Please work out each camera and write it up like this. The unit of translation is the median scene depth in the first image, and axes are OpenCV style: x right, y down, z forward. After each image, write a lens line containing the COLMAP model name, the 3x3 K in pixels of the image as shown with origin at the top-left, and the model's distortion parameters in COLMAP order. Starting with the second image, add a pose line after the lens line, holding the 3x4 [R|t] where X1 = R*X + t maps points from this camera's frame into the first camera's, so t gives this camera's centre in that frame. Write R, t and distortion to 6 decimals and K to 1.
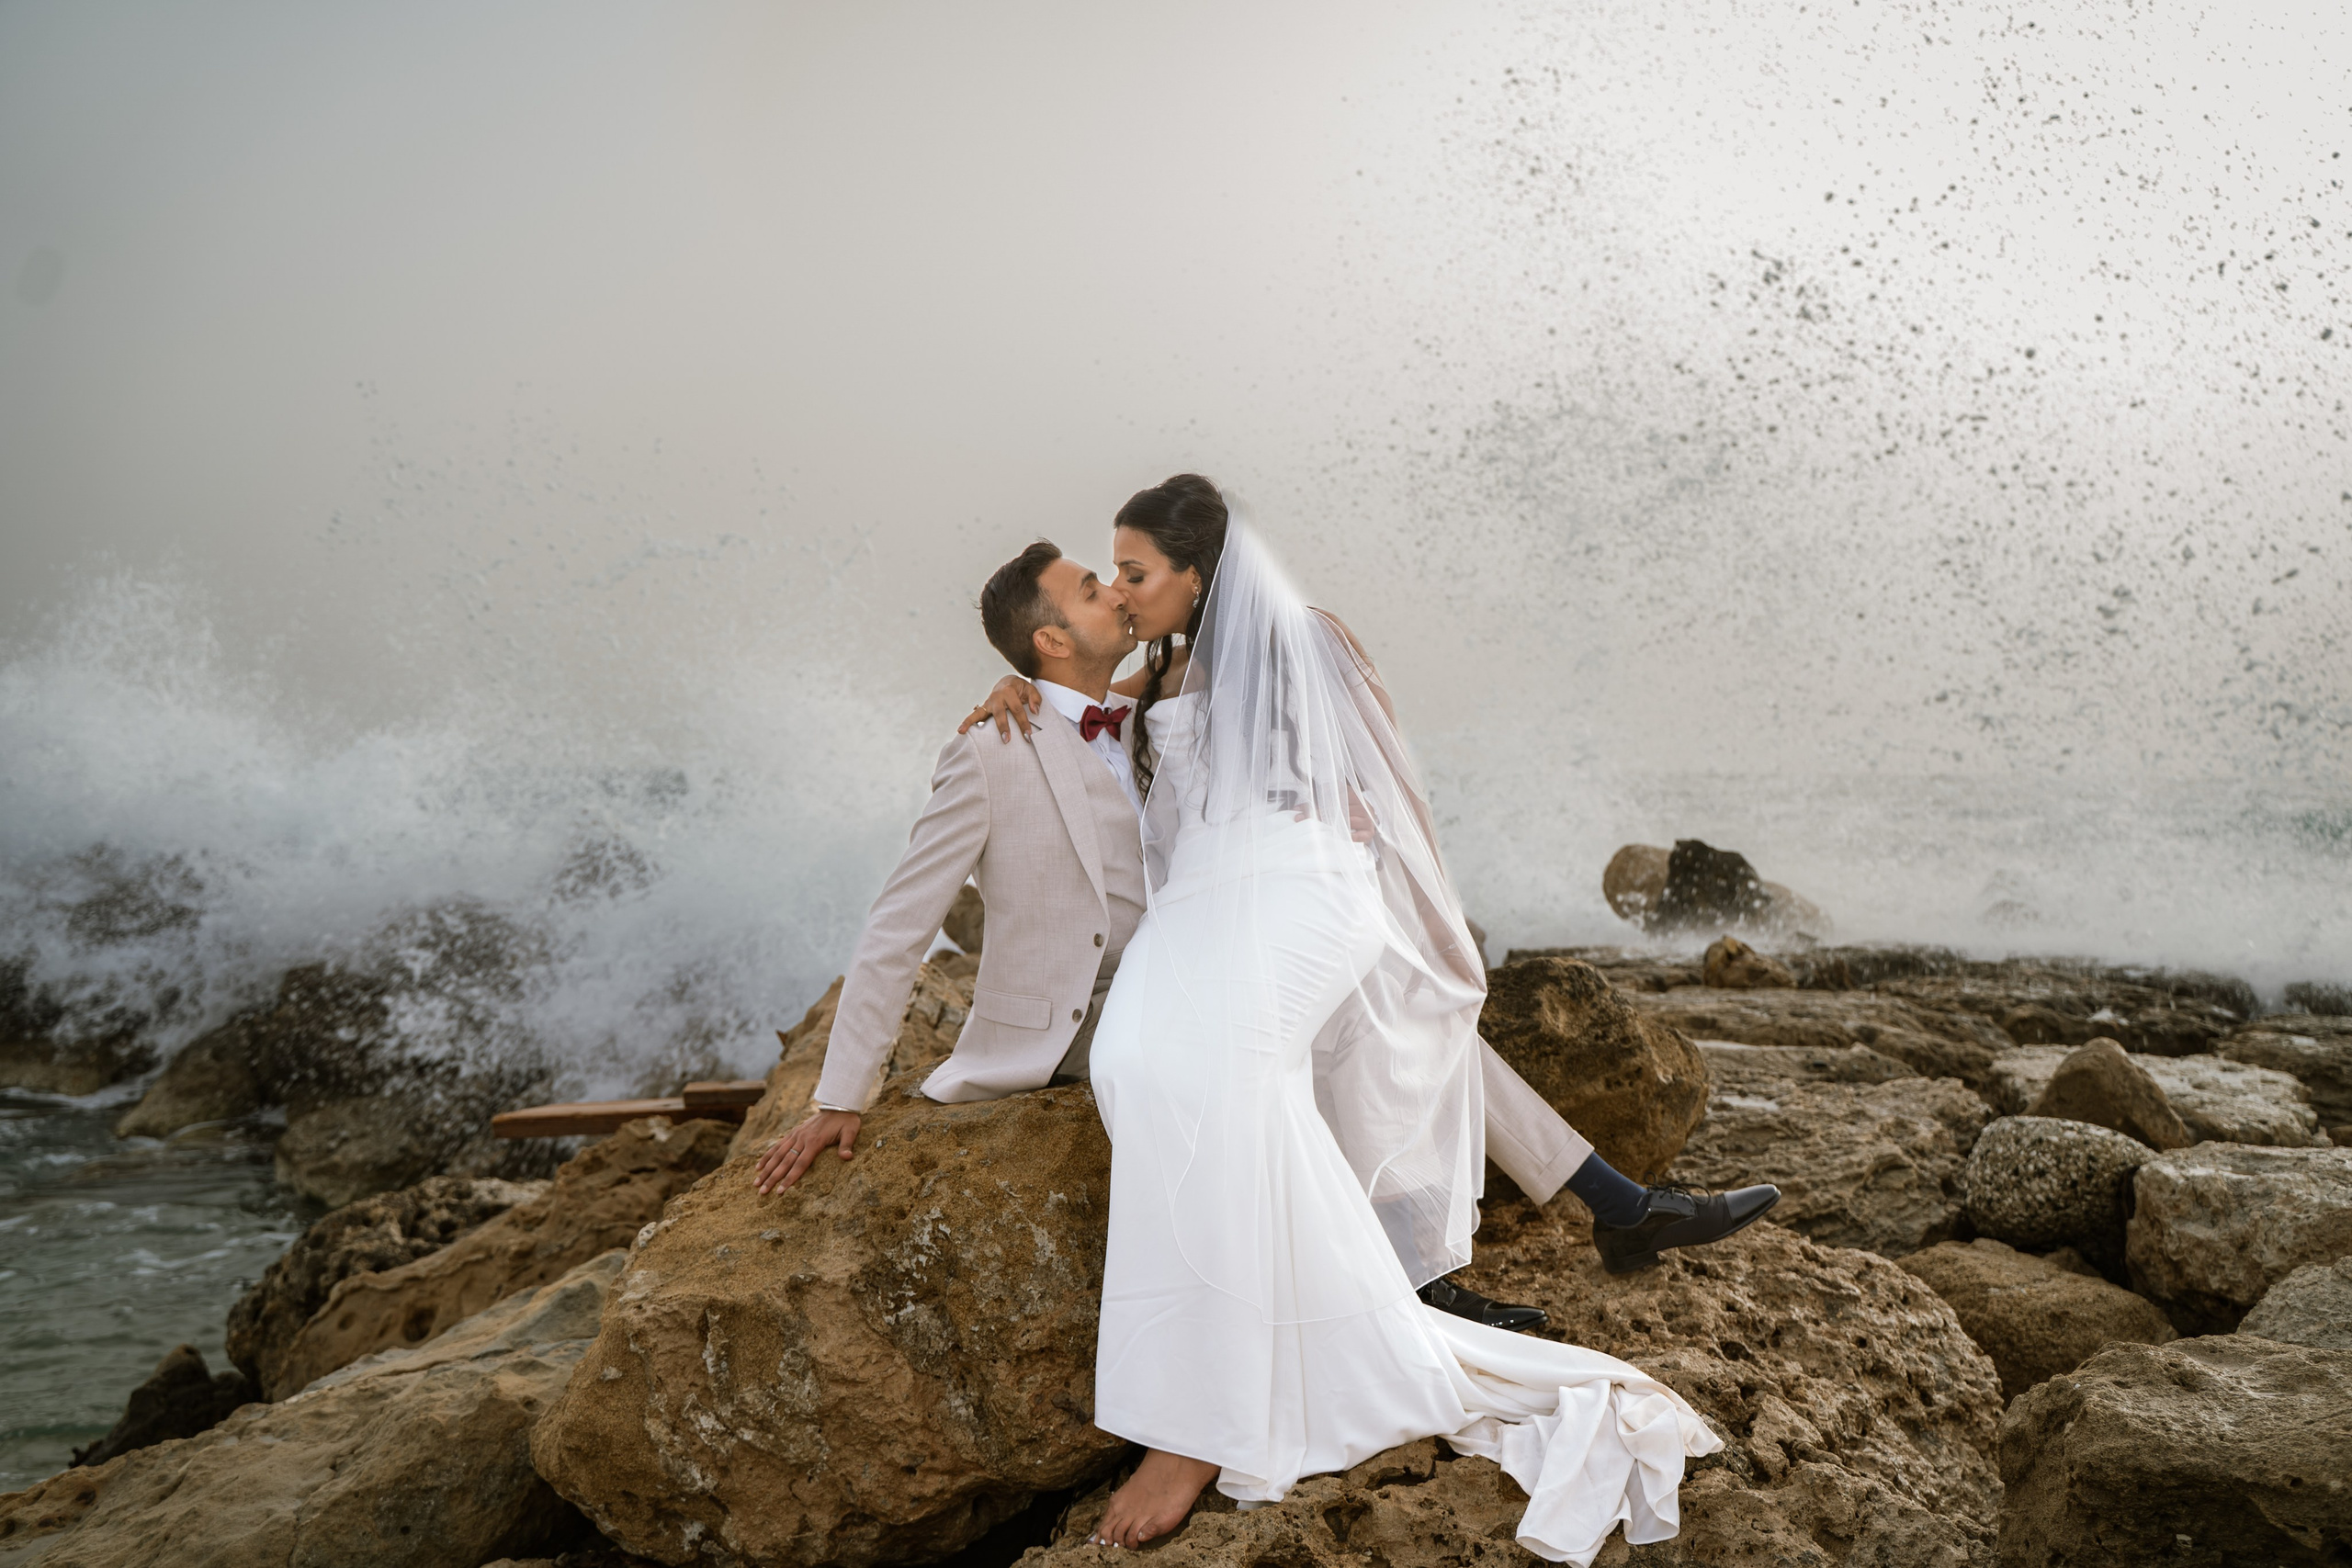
lens RADIAL K [[1868.4, 0, 1176.0], [0, 1868.4, 784.0], [0, 0, 1]] dist [-0.116859, 0.091796]
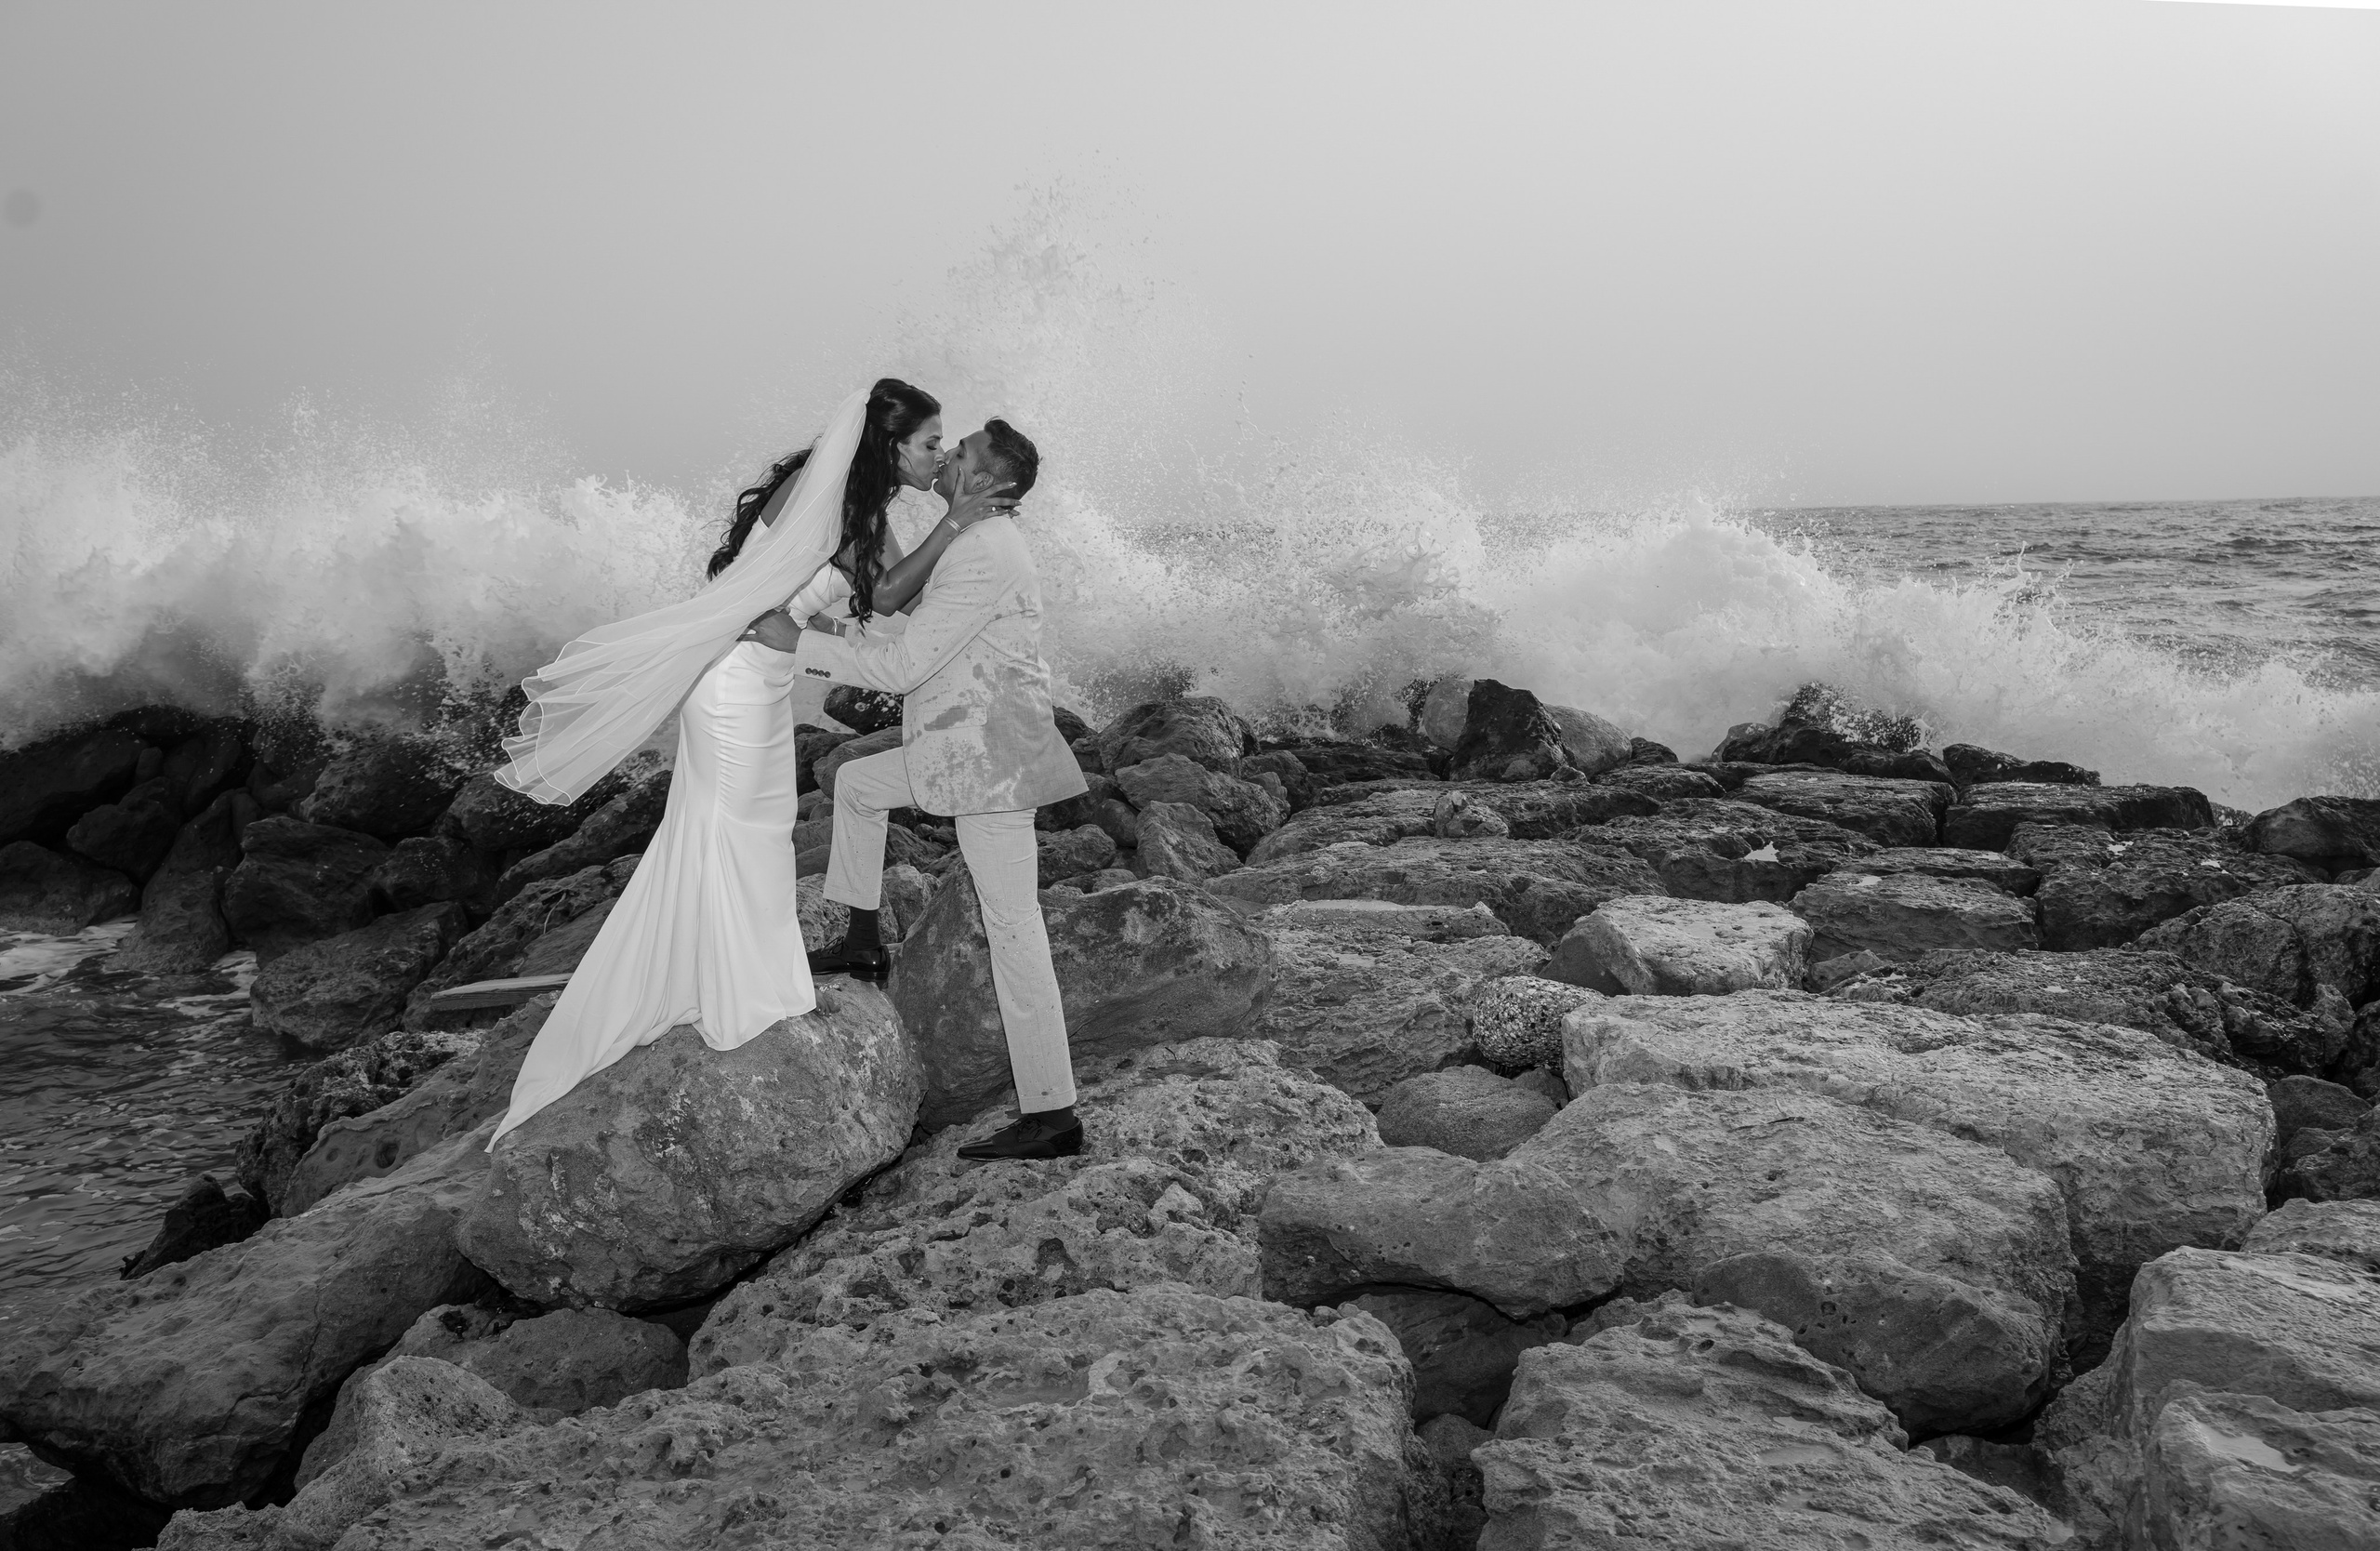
lens RADIAL K [[1956.7, 0, 1190.0], [0, 1956.7, 775.5], [0, 0, 1]] dist [-0.134029, 0.130534]
pose [[0.999226, -0.036470, 0.014766, 0.276196], [0.034412, 0.992000, 0.121453, -0.219476], [-0.019078, -0.120851, 0.992487, -0.626628]]
